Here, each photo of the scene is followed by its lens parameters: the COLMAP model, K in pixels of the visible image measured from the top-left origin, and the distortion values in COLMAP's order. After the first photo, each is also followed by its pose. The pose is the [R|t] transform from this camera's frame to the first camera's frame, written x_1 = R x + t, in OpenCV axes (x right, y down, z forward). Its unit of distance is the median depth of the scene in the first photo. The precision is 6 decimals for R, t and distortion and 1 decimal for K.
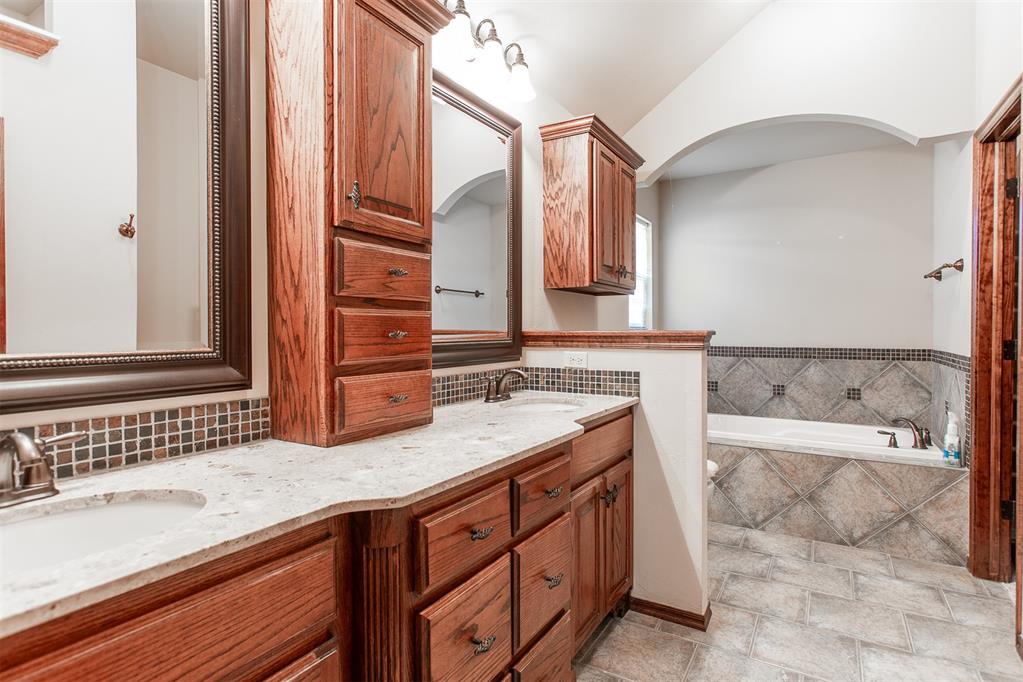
lens RADIAL K [[515.6, 0, 506.1], [0, 515.6, 322.6], [0, 0, 1]] dist [0.004212, 0.001311]
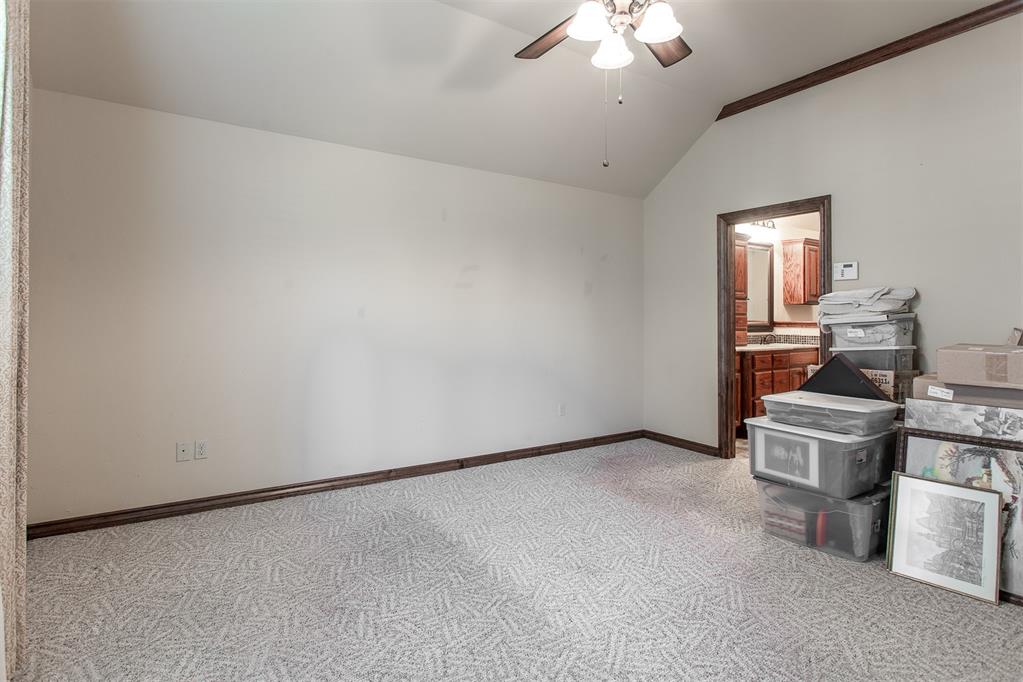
lens RADIAL K [[533.4, 0, 496.2], [0, 533.4, 327.3], [0, 0, 1]] dist [-0.002122, 0.001149]
pose [[0.905387, 0.002313, -0.424582, -0.095878], [0.007784, 0.999727, 0.022045, -0.024484], [0.424517, -0.023264, 0.905121, -2.079104]]
